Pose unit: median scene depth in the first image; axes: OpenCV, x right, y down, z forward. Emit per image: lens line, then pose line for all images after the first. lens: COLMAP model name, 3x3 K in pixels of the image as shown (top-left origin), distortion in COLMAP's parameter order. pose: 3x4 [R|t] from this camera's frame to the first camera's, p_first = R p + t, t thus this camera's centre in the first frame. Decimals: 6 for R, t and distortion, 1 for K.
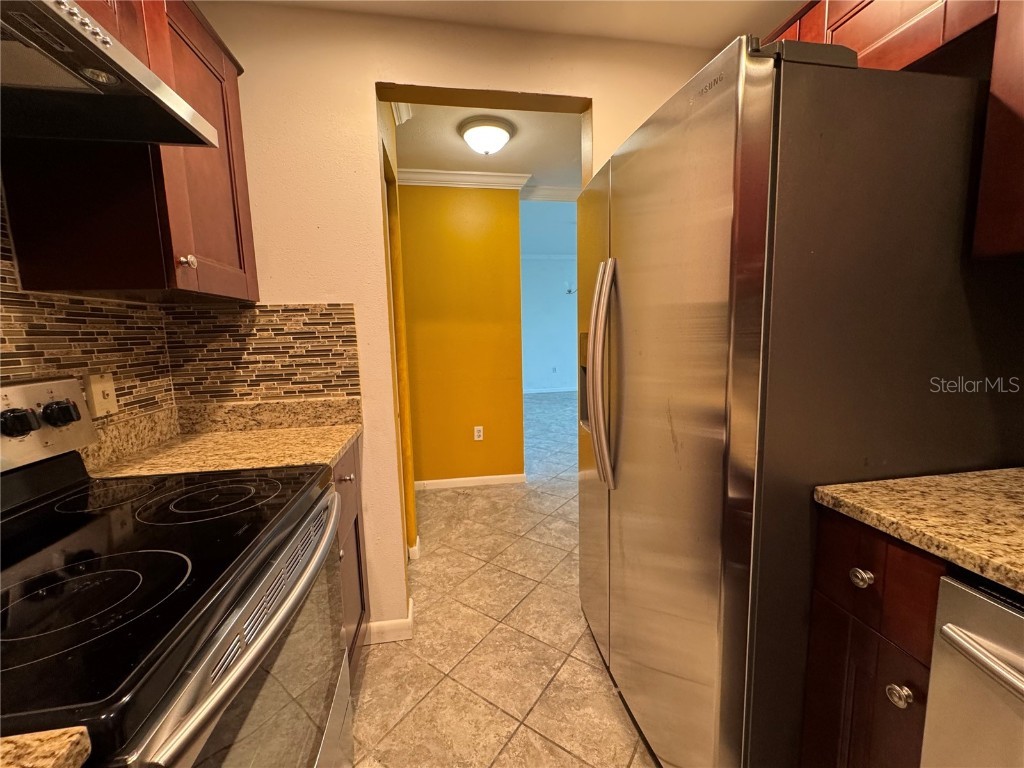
lens RADIAL K [[409.1, 0, 512.0], [0, 409.1, 384.0], [0, 0, 1]] dist [-0.002963, 0.000293]
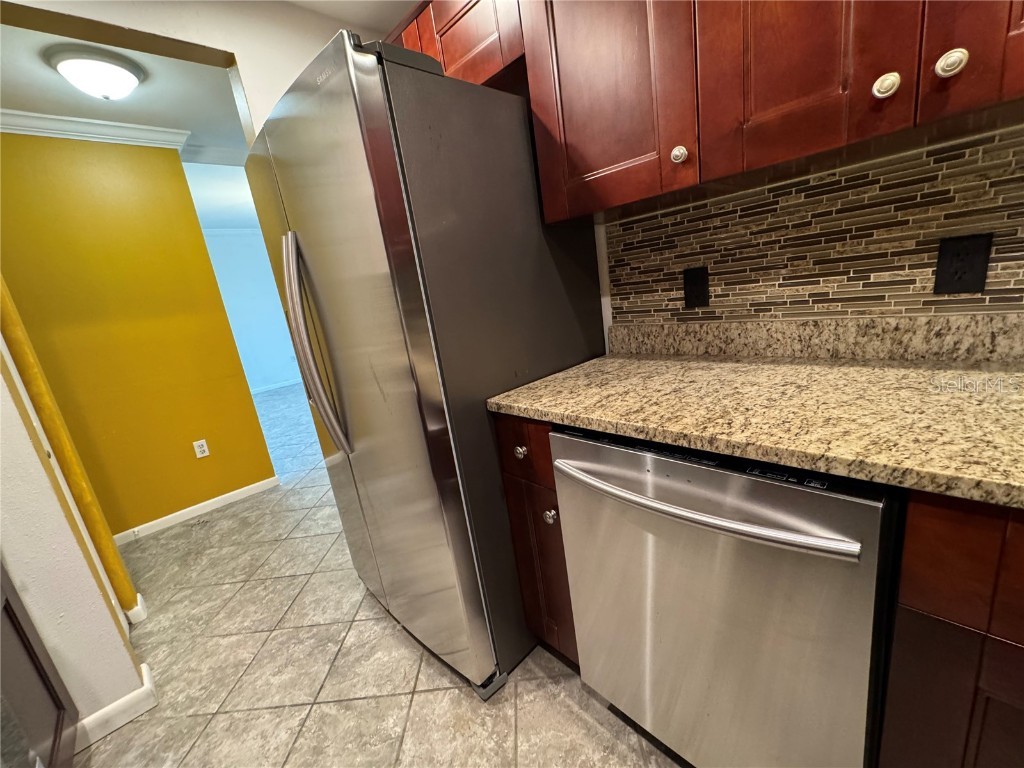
lens RADIAL K [[409.1, 0, 512.0], [0, 409.1, 384.0], [0, 0, 1]] dist [-0.002963, 0.000293]
pose [[0.819078, -0.225021, 0.527709, 0.063017], [0.191606, 0.974344, 0.118072, 0.032271], [-0.540739, 0.004402, 0.841179, -0.102600]]
